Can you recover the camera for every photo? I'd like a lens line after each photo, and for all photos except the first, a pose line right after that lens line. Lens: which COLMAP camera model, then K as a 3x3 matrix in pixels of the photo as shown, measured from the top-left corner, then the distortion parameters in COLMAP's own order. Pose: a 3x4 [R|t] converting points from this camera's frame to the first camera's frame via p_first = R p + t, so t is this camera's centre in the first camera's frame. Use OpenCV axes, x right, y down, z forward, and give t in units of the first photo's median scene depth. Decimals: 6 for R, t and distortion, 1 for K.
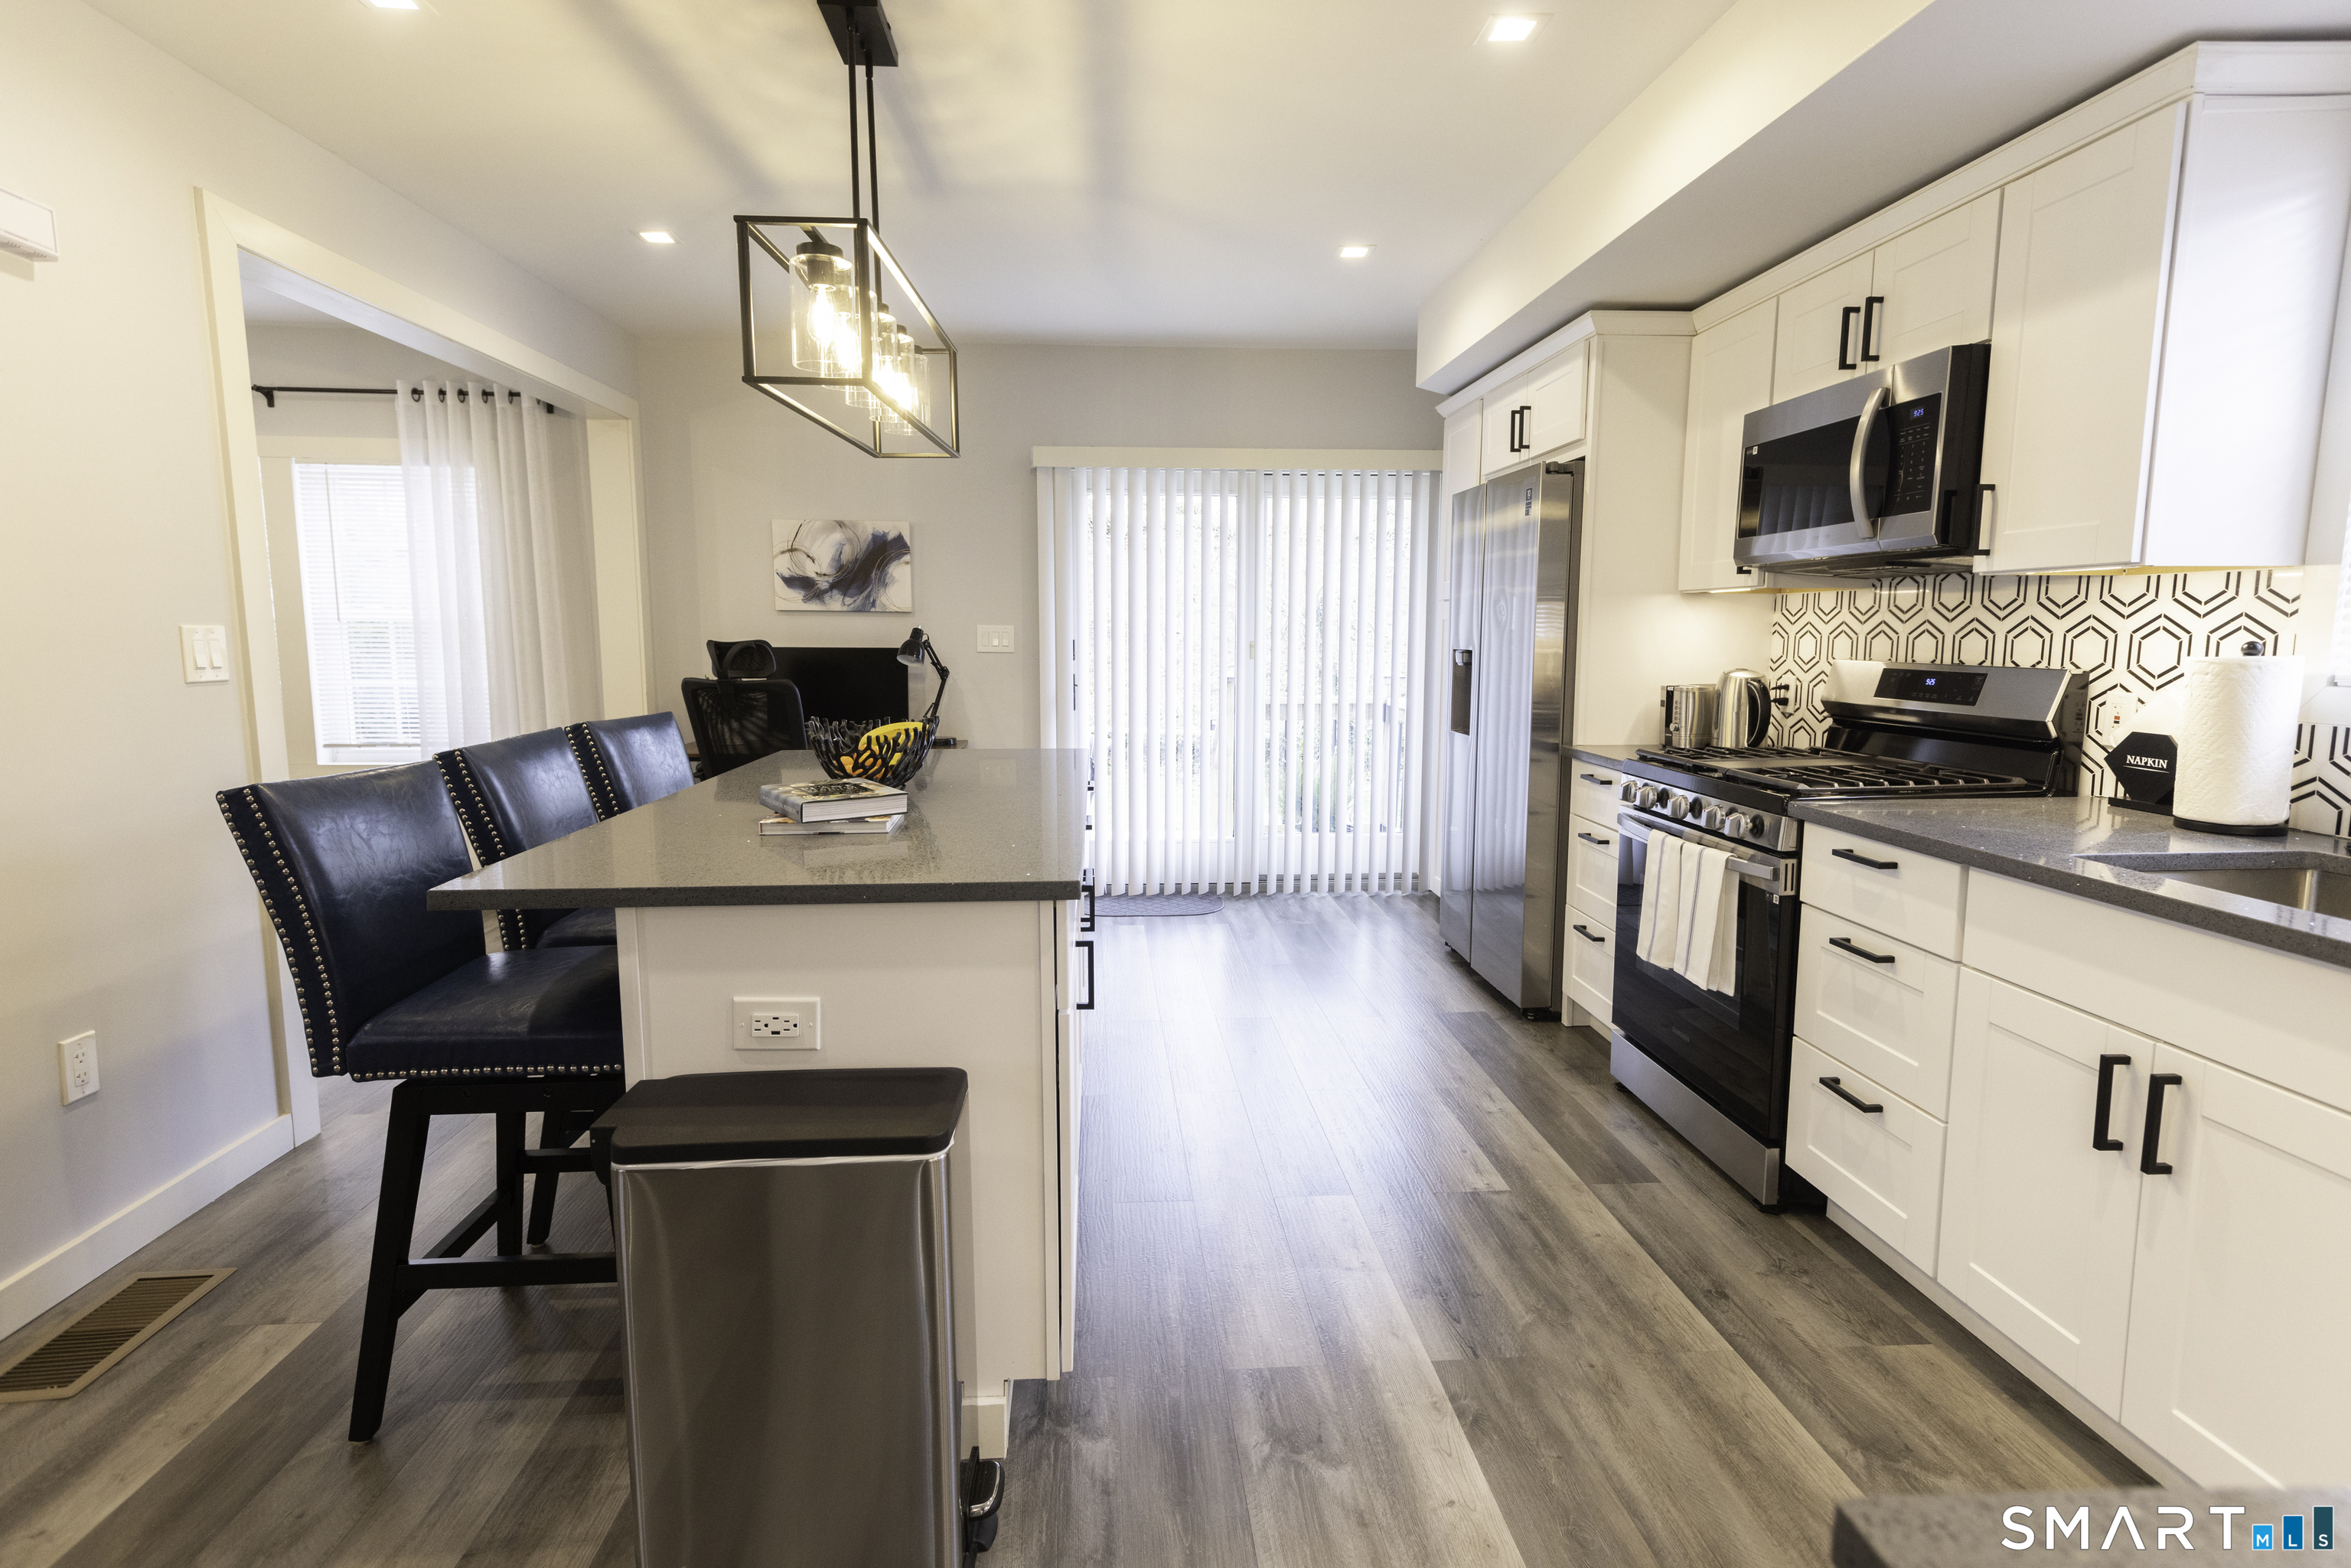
lens RADIAL K [[1232.3, 0, 1177.1], [0, 1232.3, 777.6], [0, 0, 1]] dist [0.031654, -0.000366]
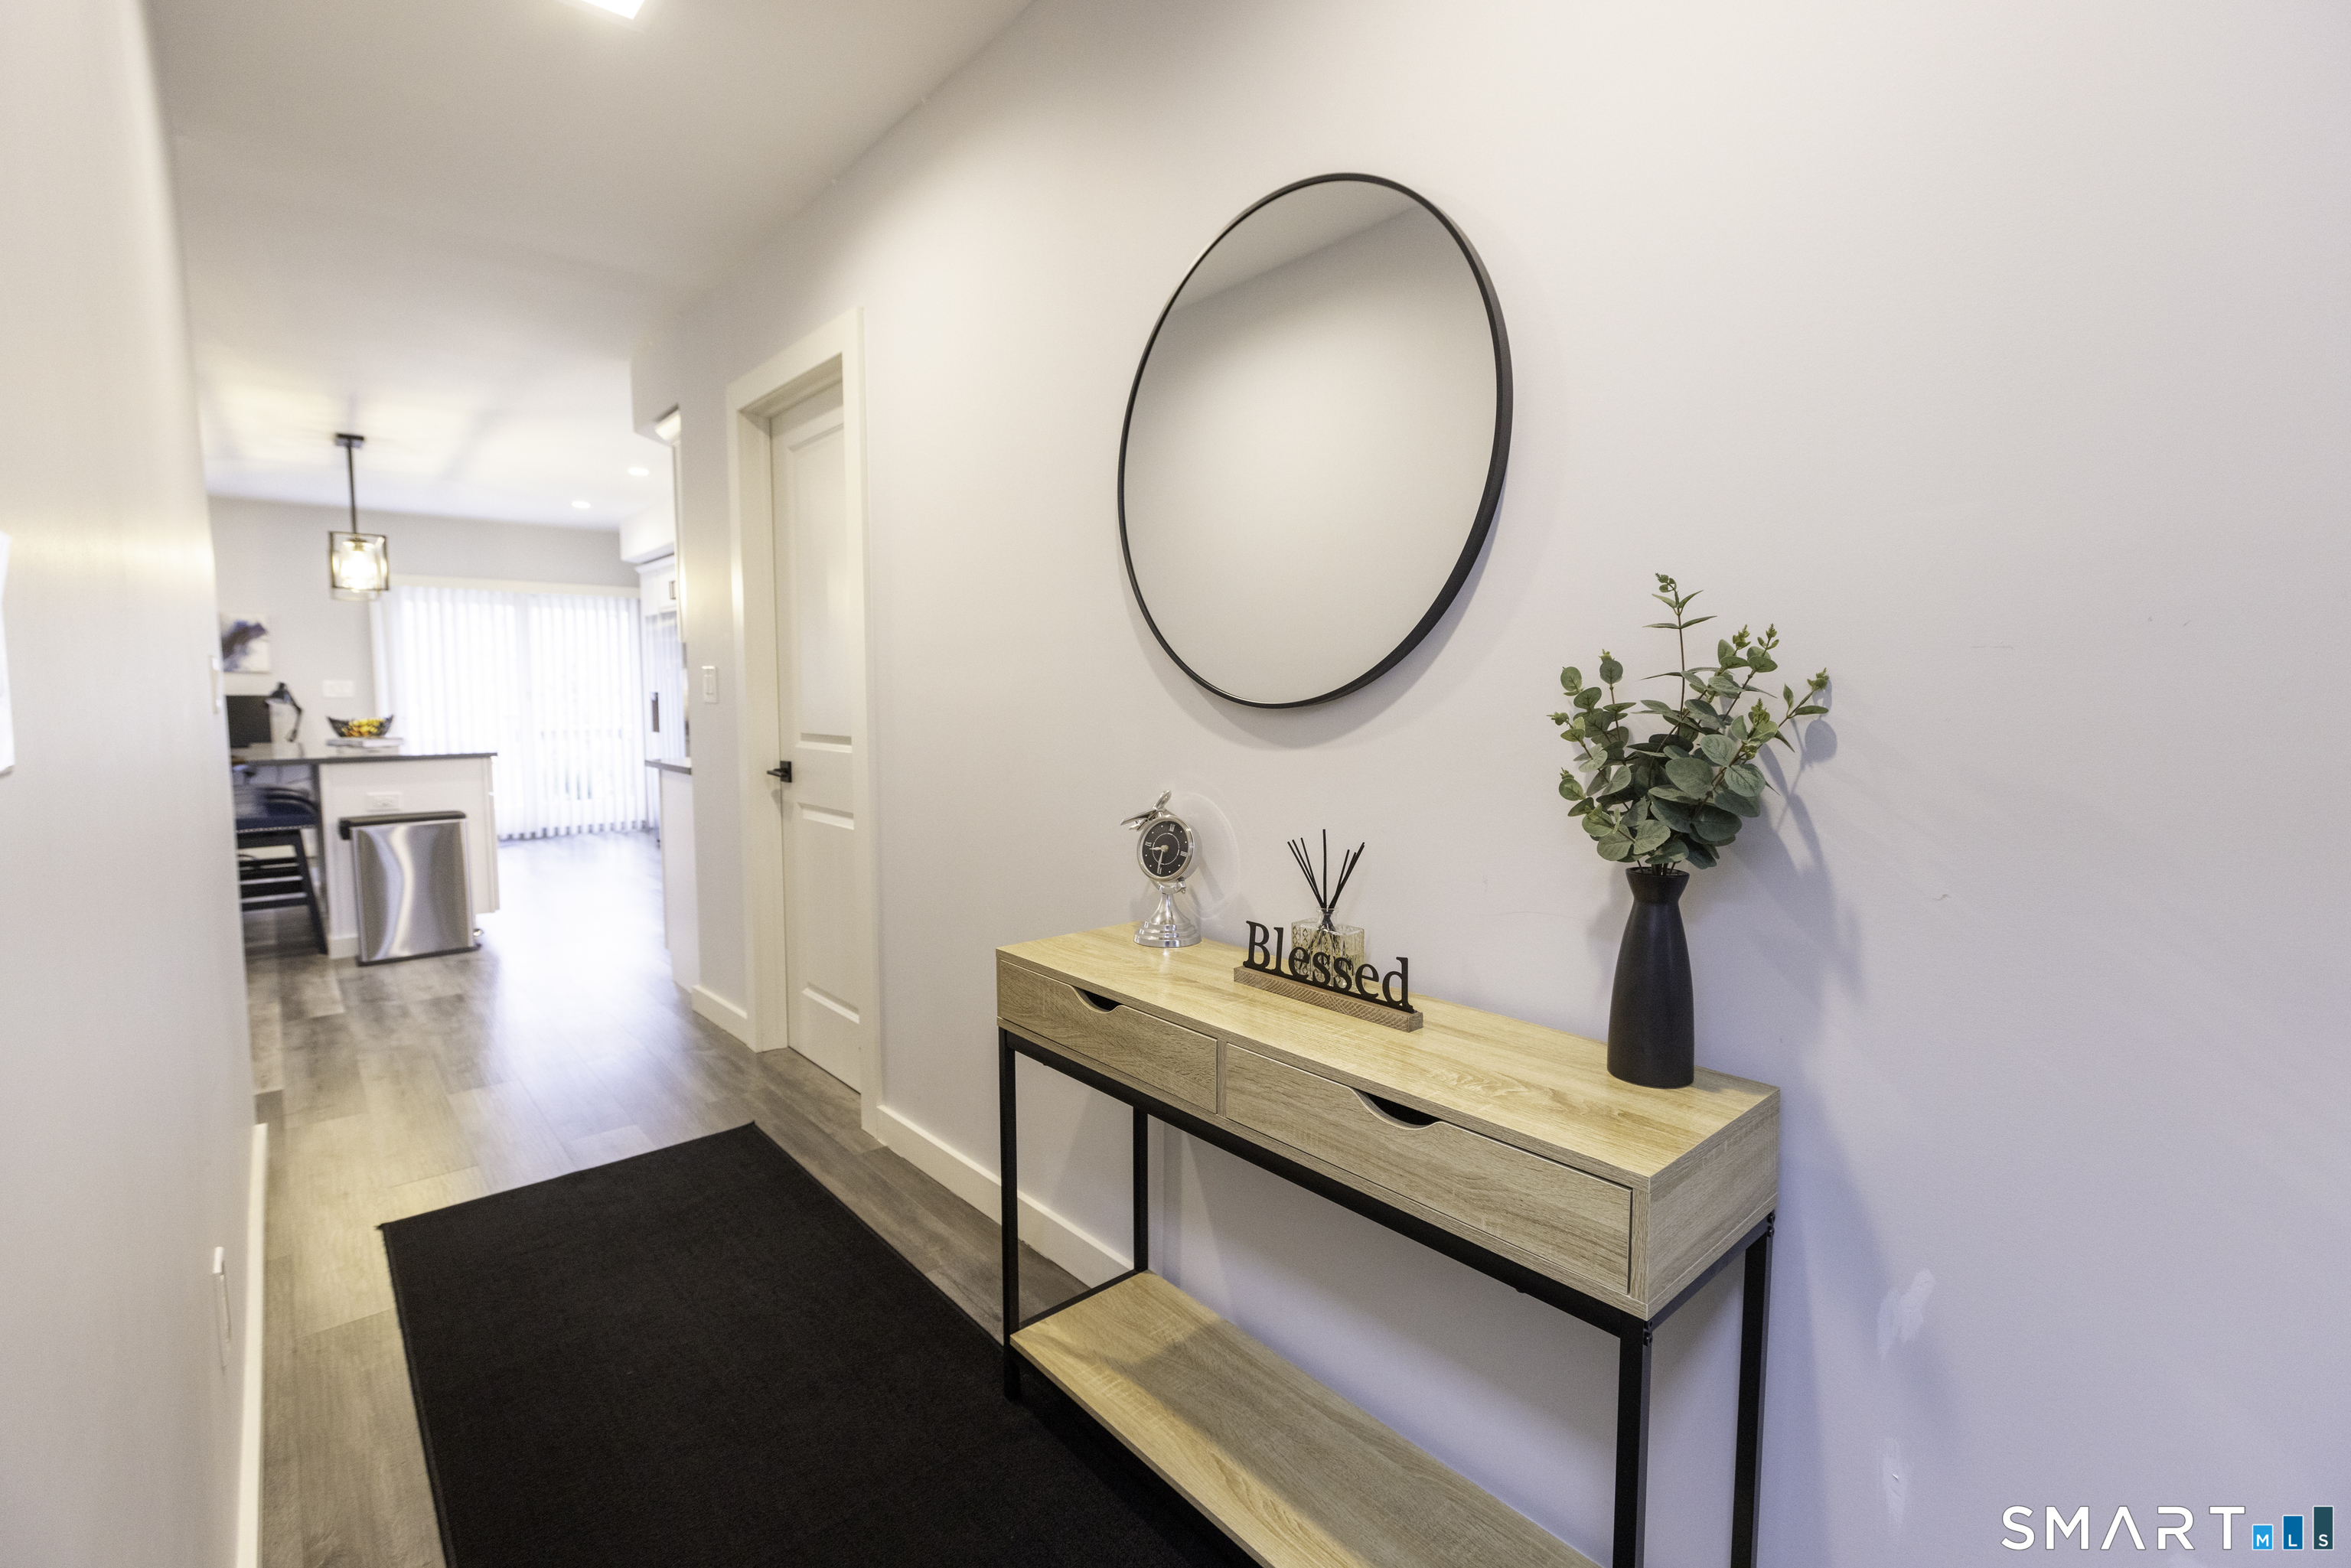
lens RADIAL K [[1046.7, 0, 1186.9], [0, 1046.7, 768.8], [0, 0, 1]] dist [-0.011977, 0.000458]
pose [[0.798216, -0.049231, 0.600357, -0.105853], [0.076550, 0.996864, -0.020033, 0.123745], [-0.597488, 0.061948, 0.799481, -0.885214]]
